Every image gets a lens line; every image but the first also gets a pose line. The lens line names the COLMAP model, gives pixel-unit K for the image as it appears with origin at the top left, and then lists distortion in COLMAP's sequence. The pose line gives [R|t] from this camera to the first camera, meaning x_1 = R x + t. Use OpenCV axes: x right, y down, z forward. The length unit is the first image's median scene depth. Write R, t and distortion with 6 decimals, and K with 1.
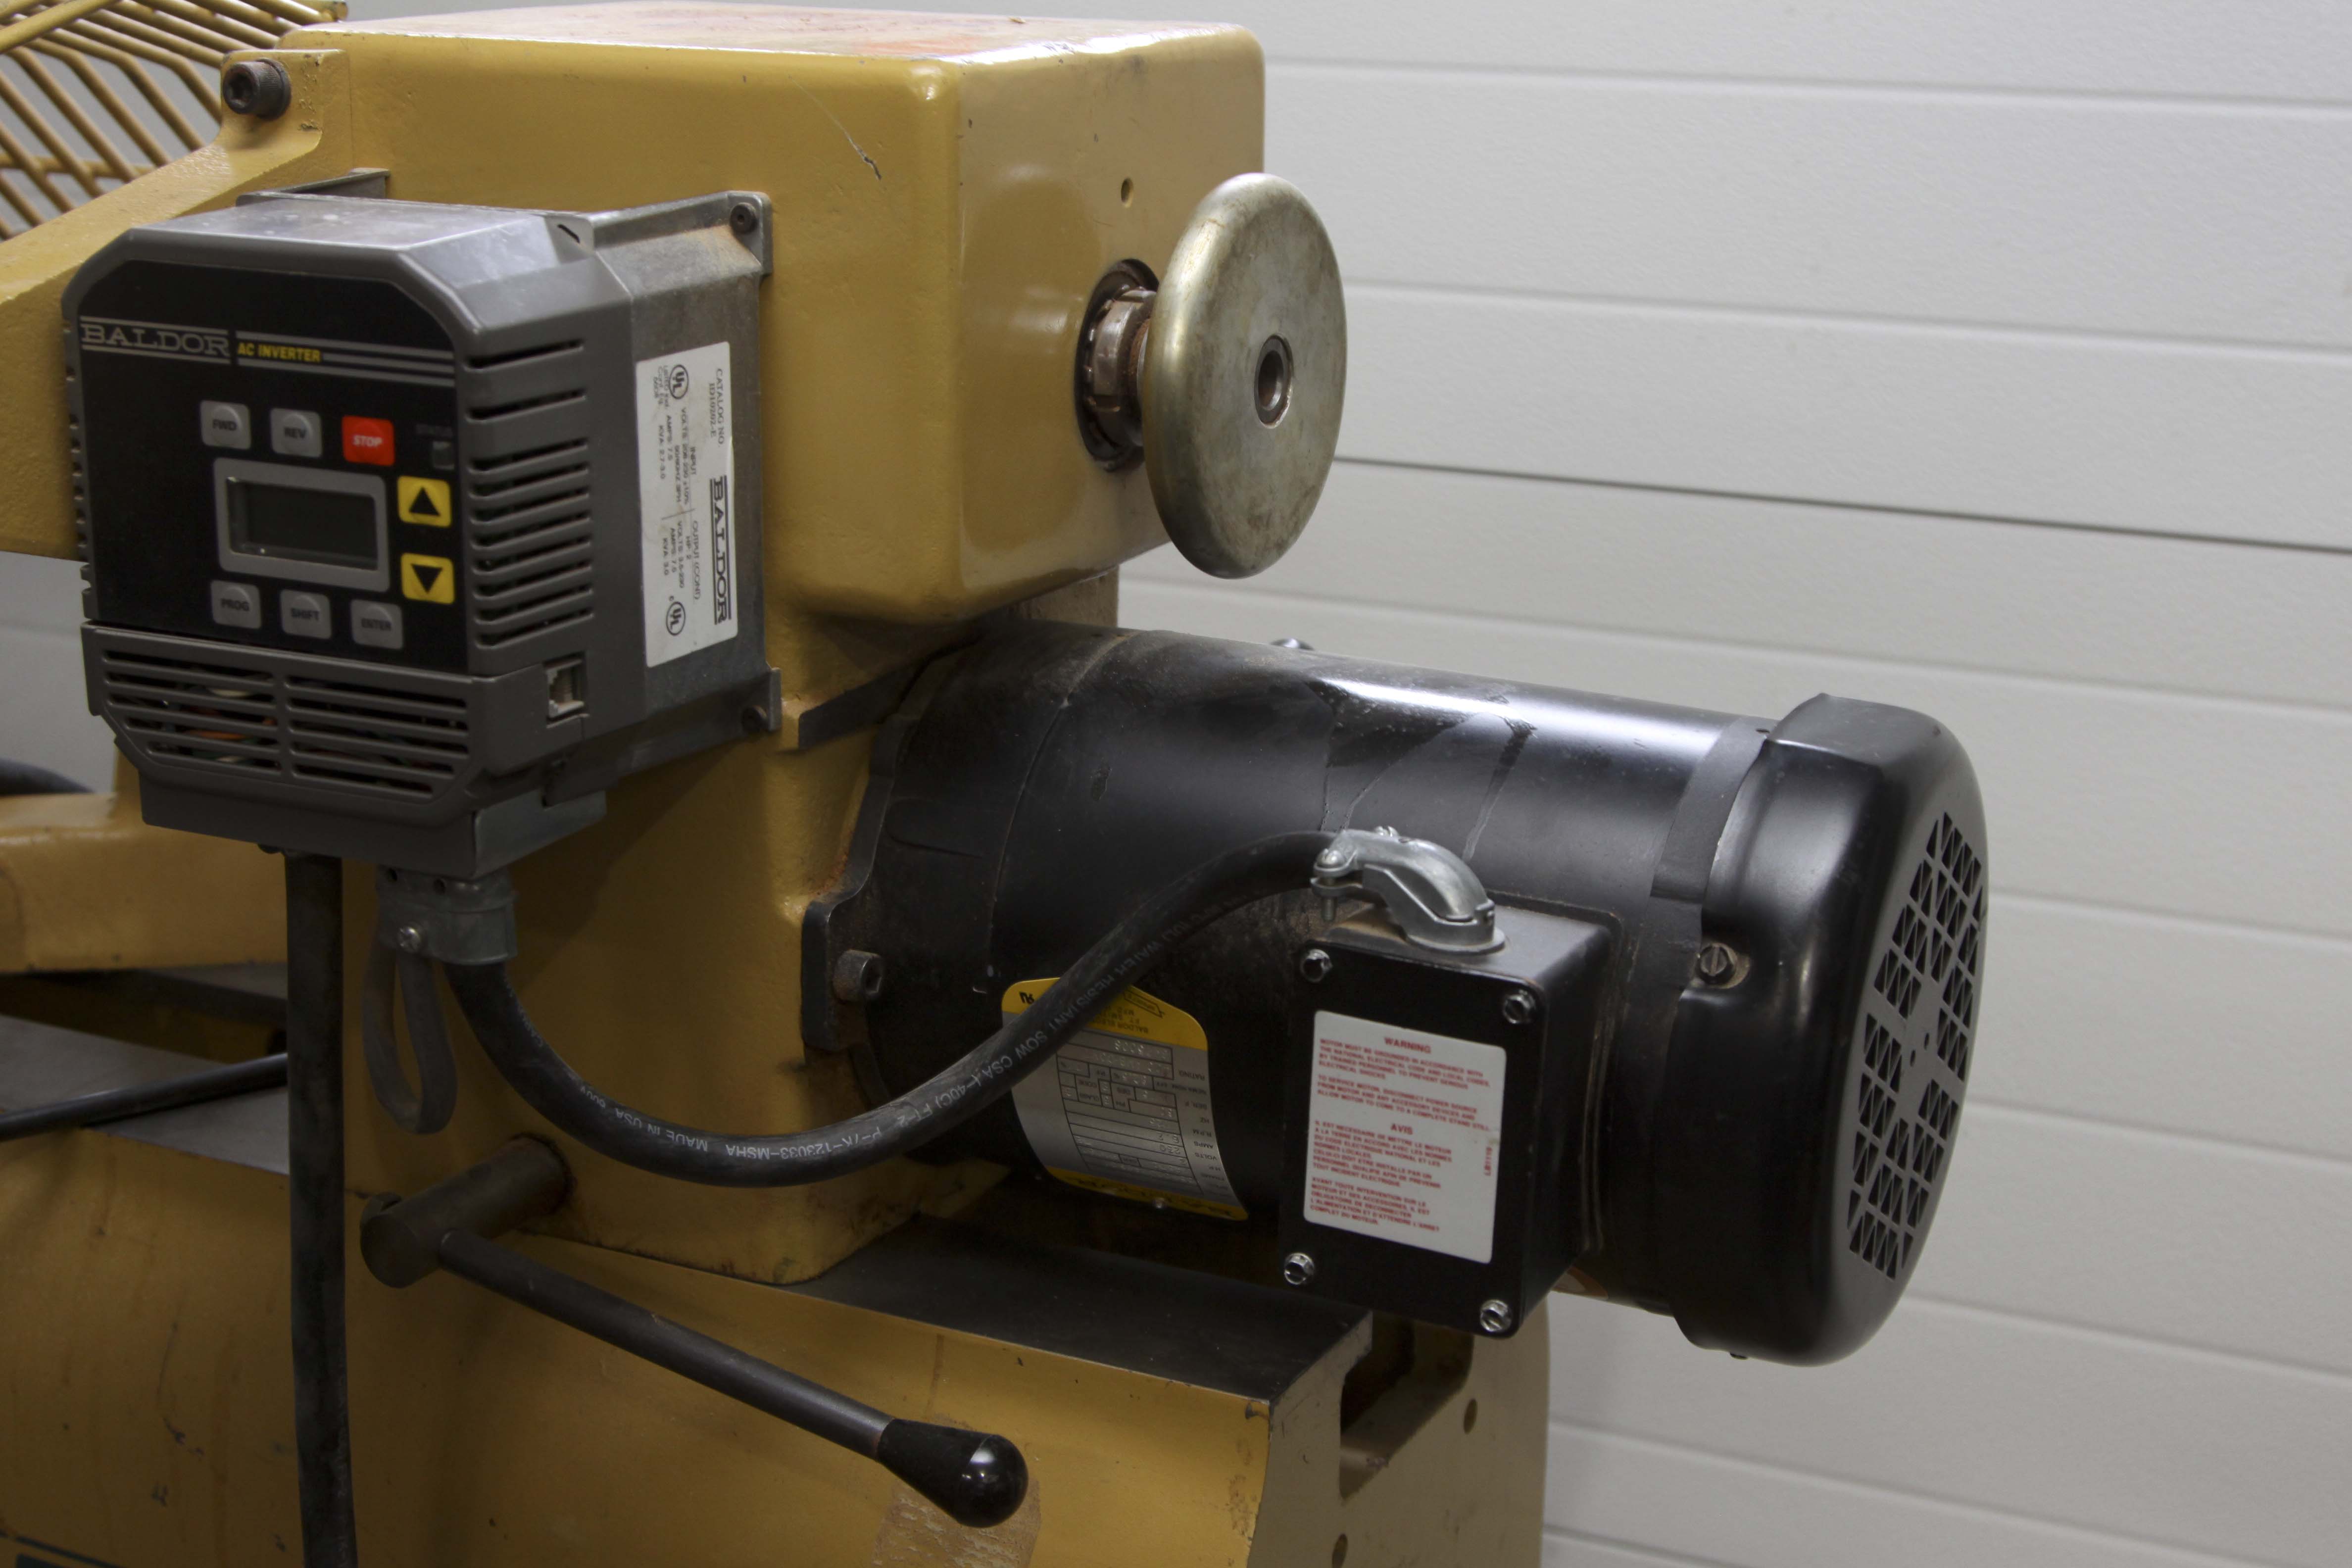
lens RADIAL K [[3486.2, 0, 1173.5], [0, 3486.2, 776.6], [0, 0, 1]] dist [-0.023738, 0.000000]
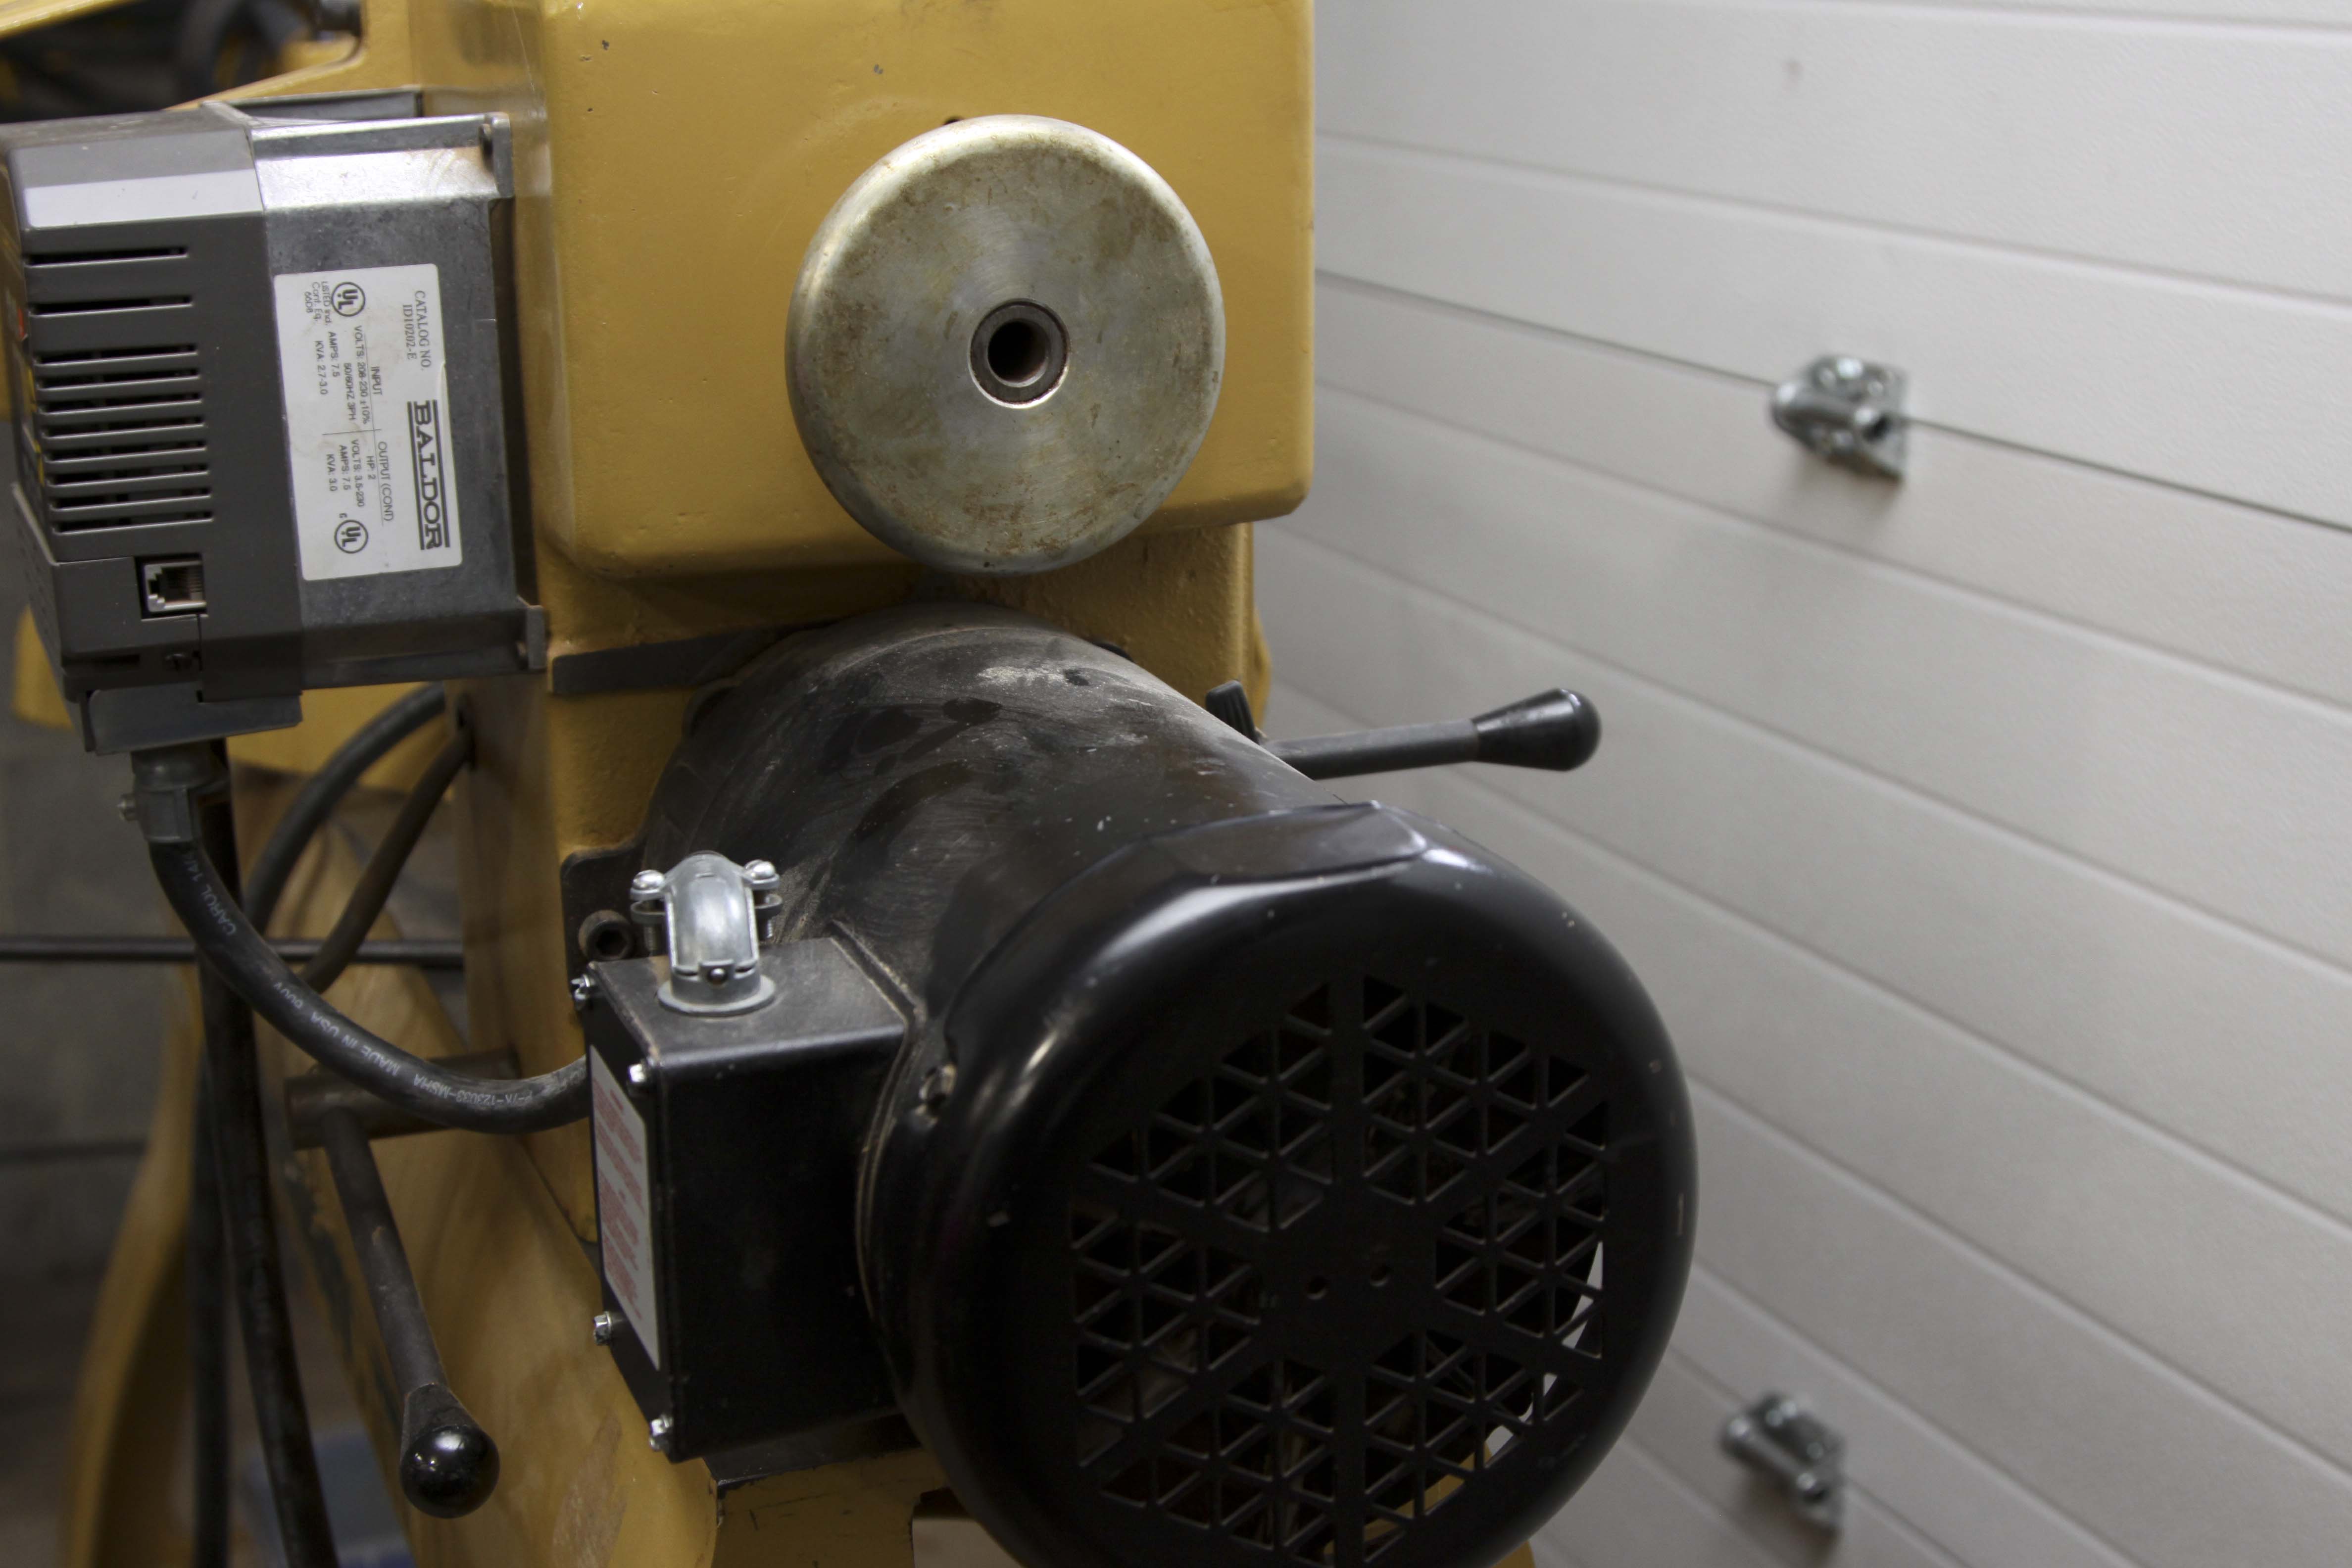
lens RADIAL K [[3486.2, 0, 1176.3], [0, 3486.2, 791.7], [0, 0, 1]] dist [-0.023738, 0.000000]
pose [[0.738141, 0.154937, -0.656614, 0.698857], [-0.151261, 0.986501, 0.062737, -0.071649], [0.657471, 0.053011, 0.751613, 0.408650]]
